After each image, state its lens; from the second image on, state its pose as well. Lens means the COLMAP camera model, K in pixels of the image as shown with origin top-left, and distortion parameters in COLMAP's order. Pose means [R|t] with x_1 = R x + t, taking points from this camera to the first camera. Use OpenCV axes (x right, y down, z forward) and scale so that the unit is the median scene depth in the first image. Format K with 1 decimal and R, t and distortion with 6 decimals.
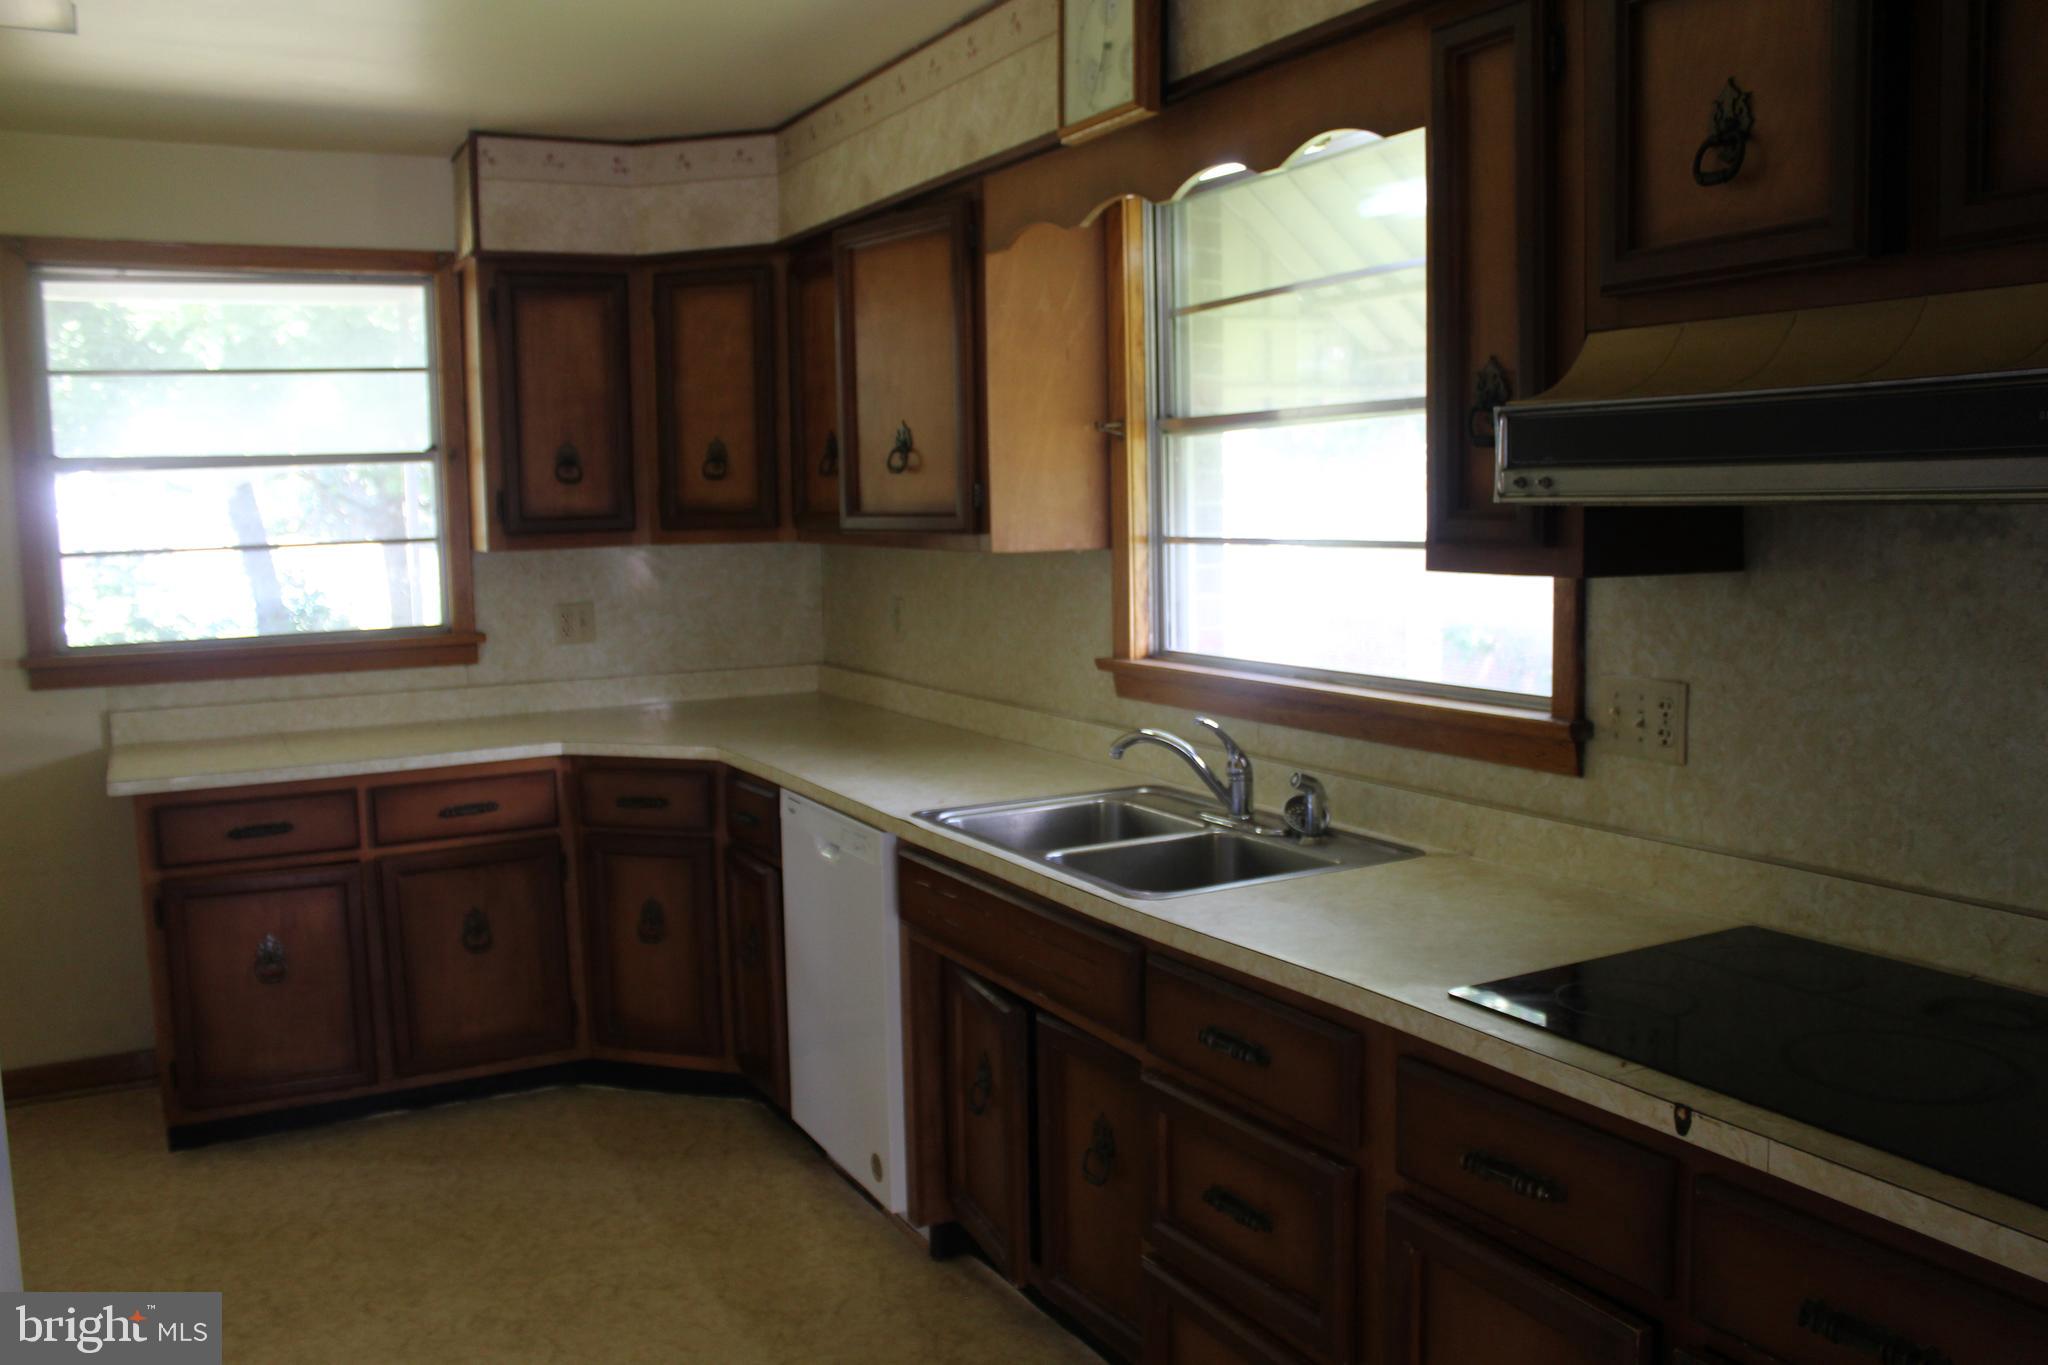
lens RADIAL K [[1713.4, 0, 1024.0], [0, 1713.4, 682.5], [0, 0, 1]] dist [-0.163241, 0.146605]
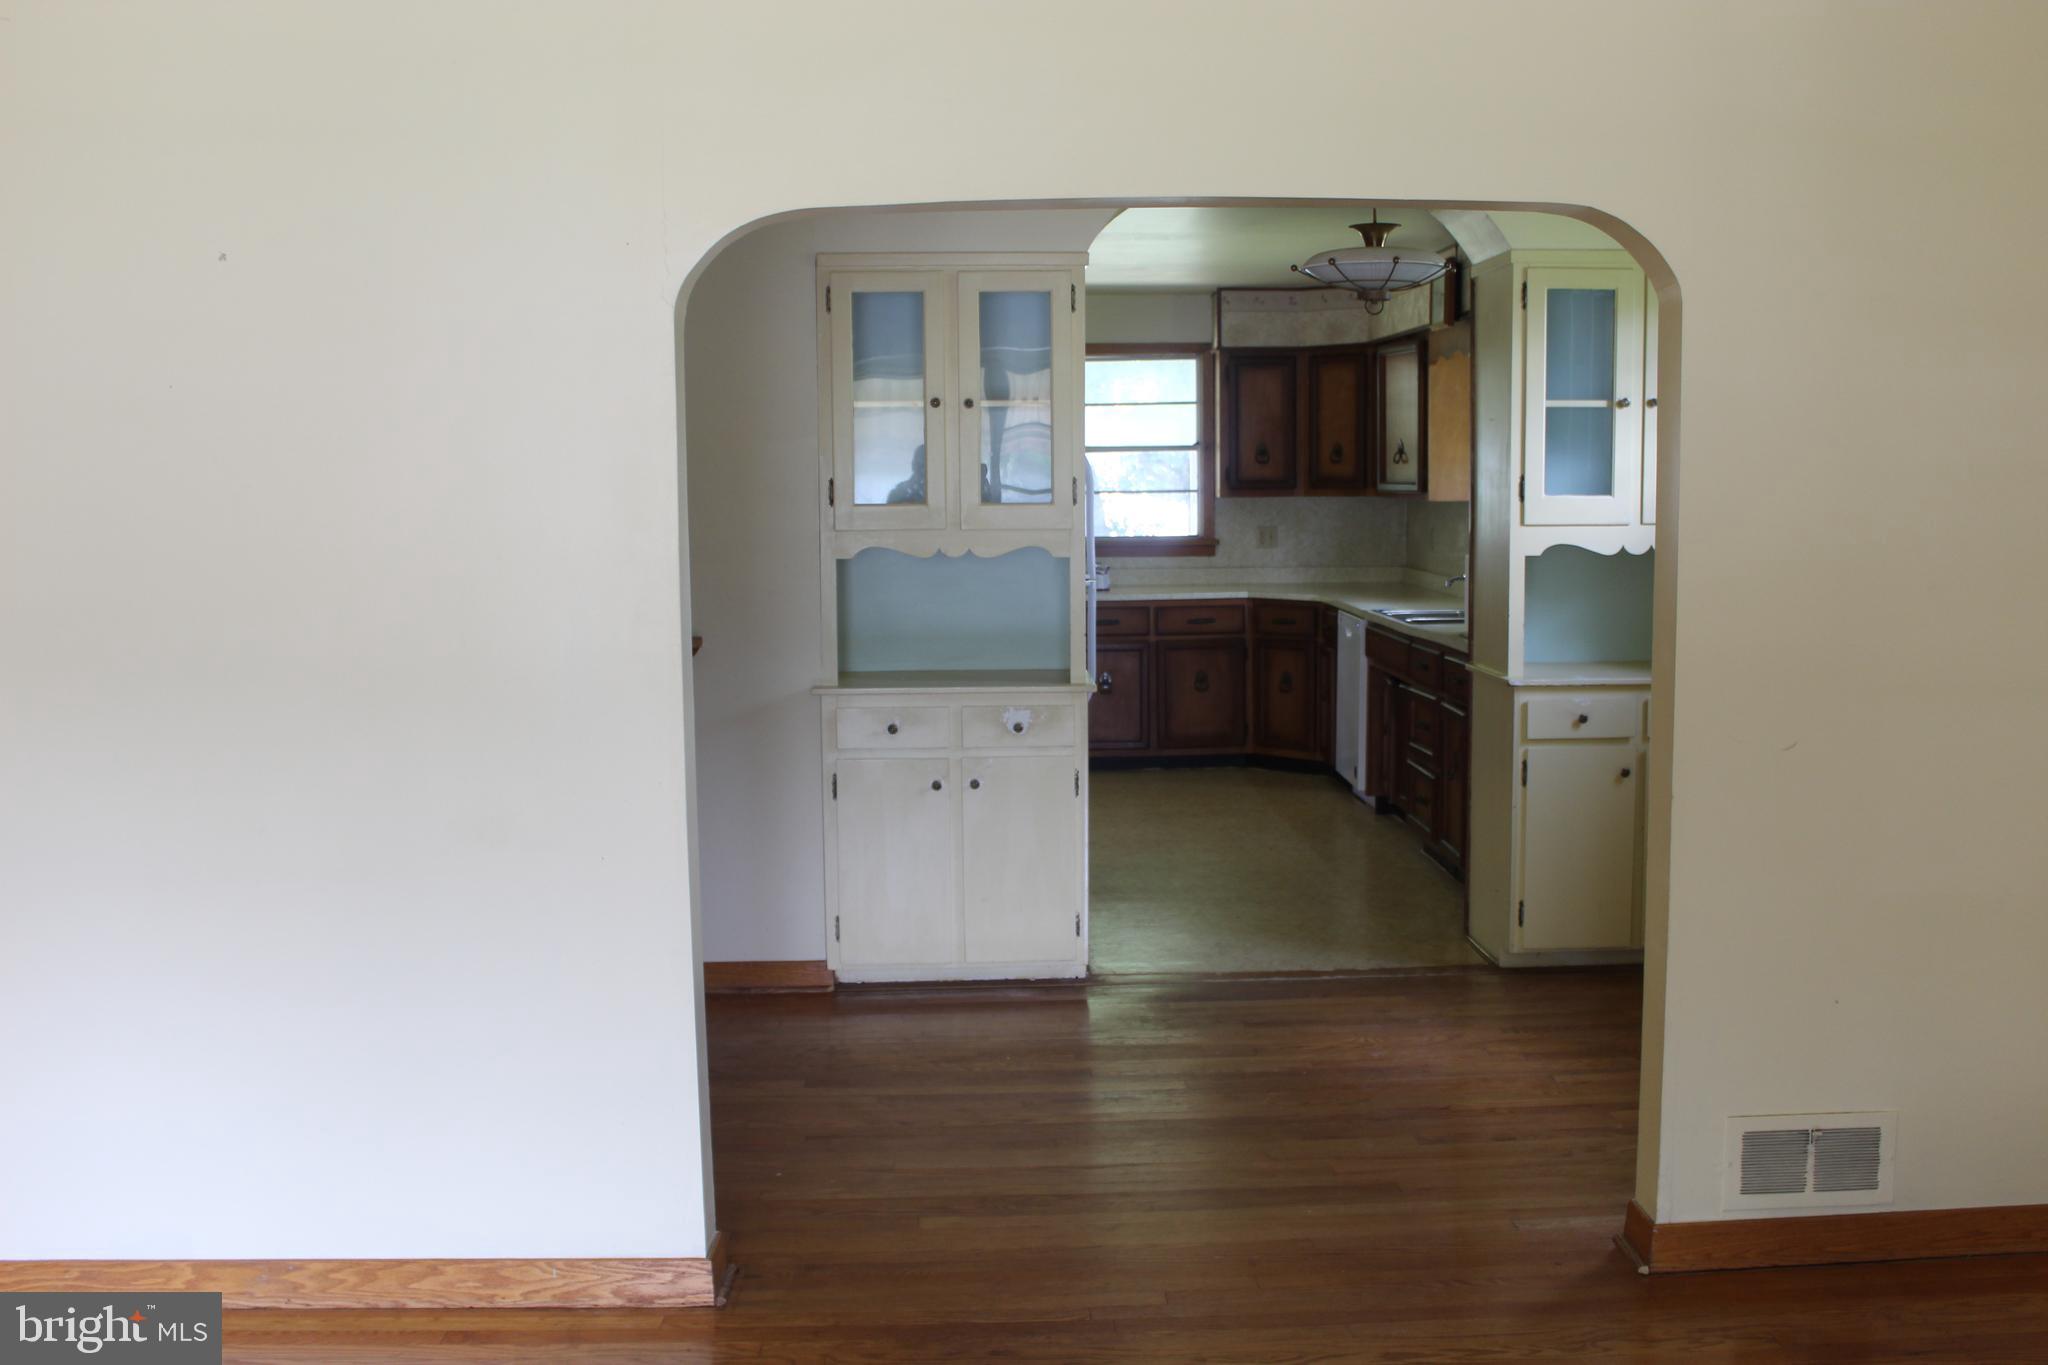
lens RADIAL K [[1952.1, 0, 1068.3], [0, 1952.1, 679.4], [0, 0, 1]] dist [-0.147597, 0.173765]
pose [[0.906128, 0.055479, -0.419350, 0.541143], [-0.053920, 0.998424, 0.015580, 0.120946], [0.419554, 0.008494, 0.907691, -1.265546]]
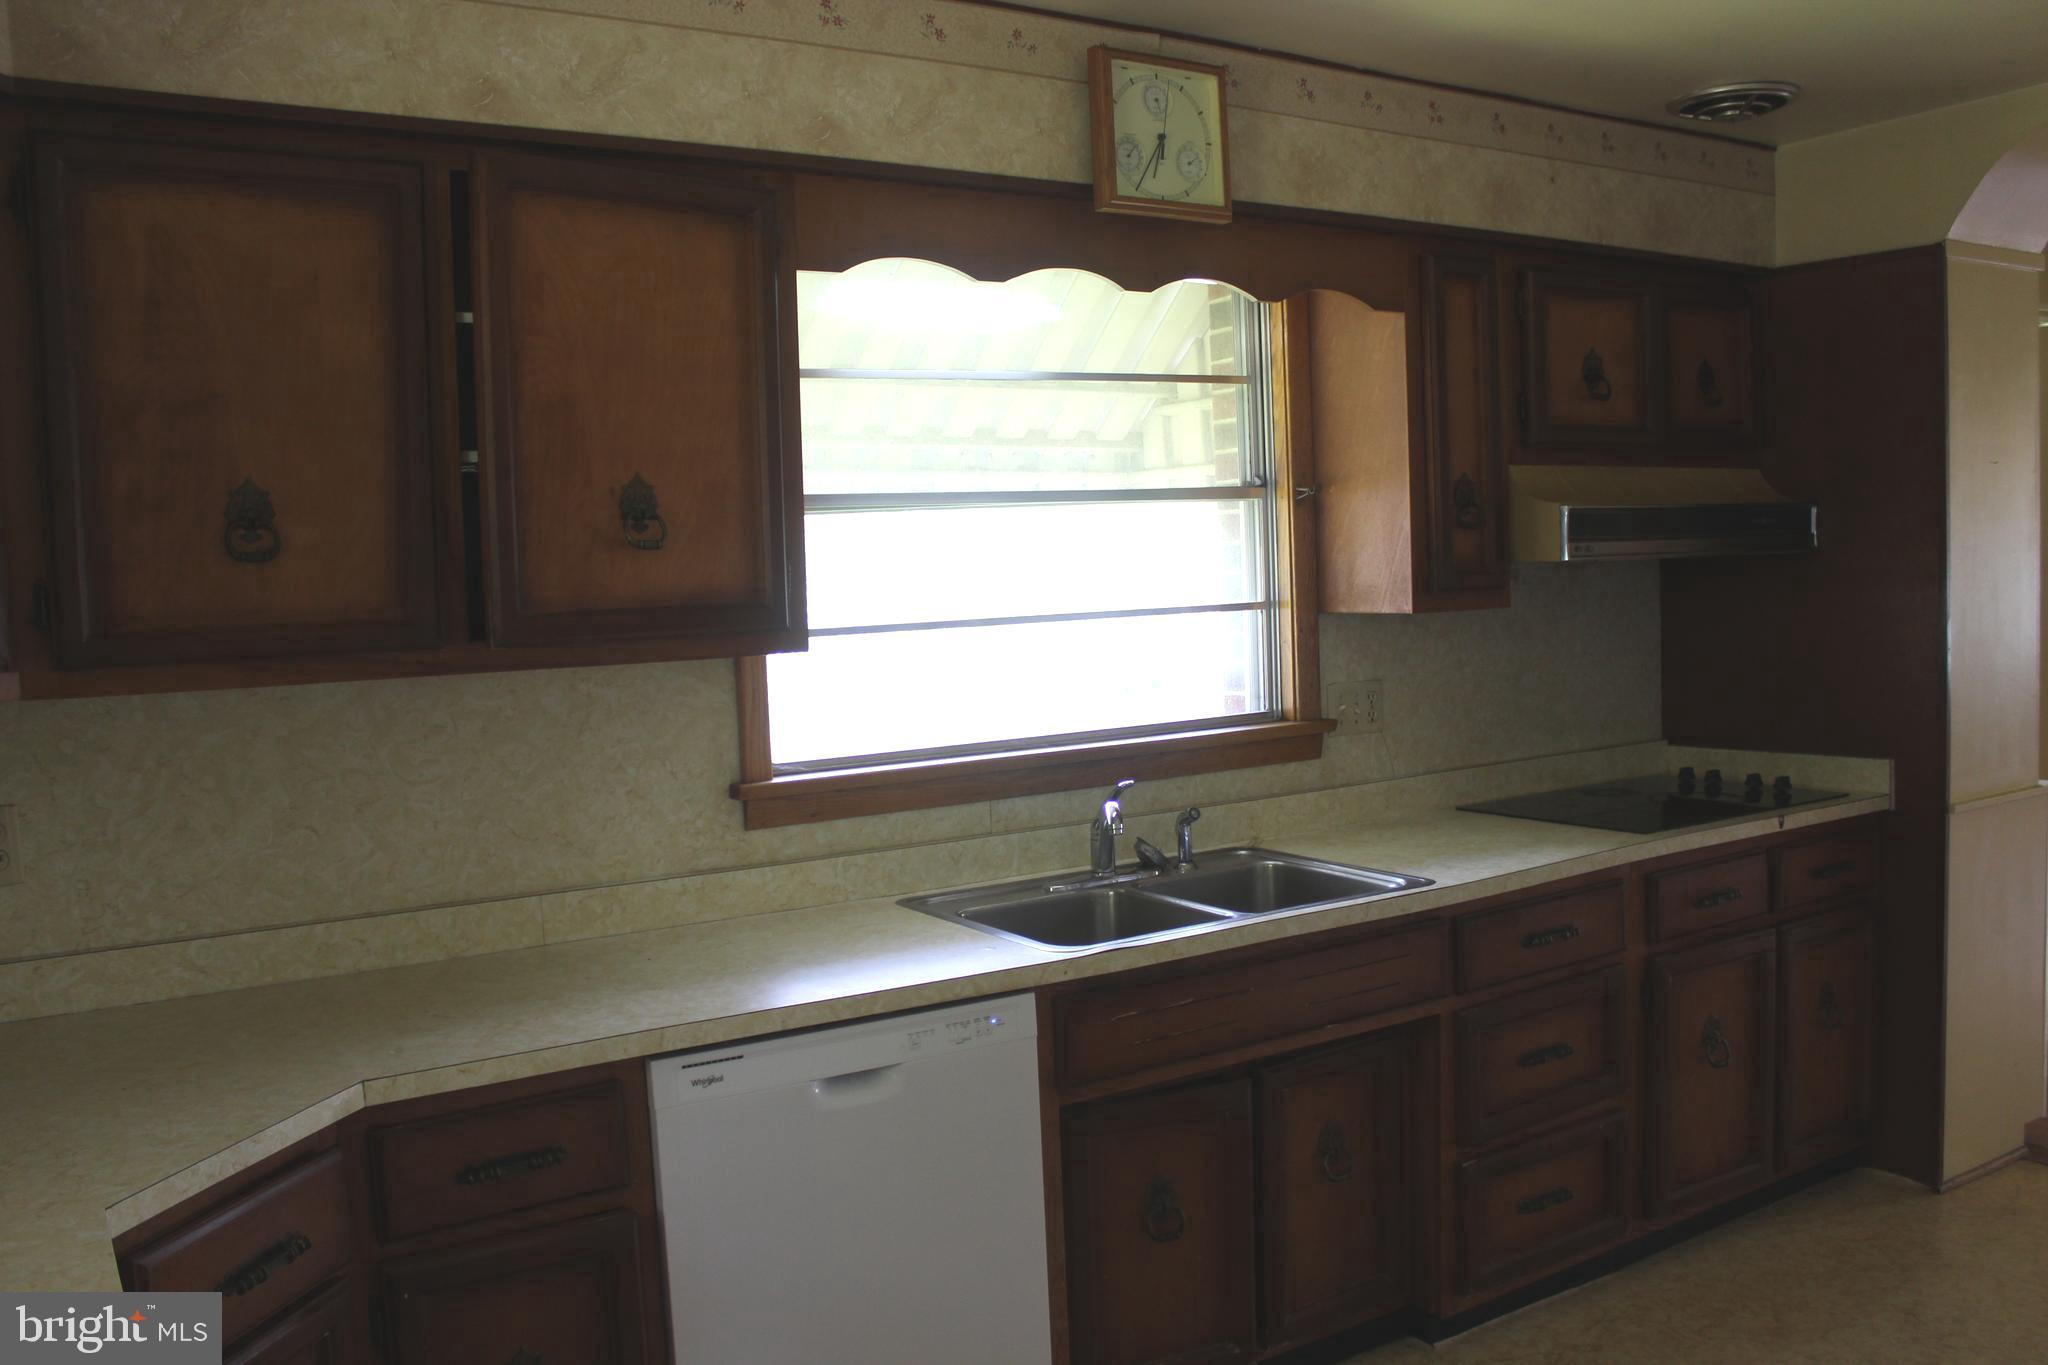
lens RADIAL K [[1713.4, 0, 1024.0], [0, 1713.4, 682.5], [0, 0, 1]] dist [-0.163241, 0.146605]
pose [[-0.079628, -0.043266, 0.995885, -0.695027], [0.146334, 0.987727, 0.054612, -0.078636], [-0.986025, 0.150080, -0.072319, 0.840342]]
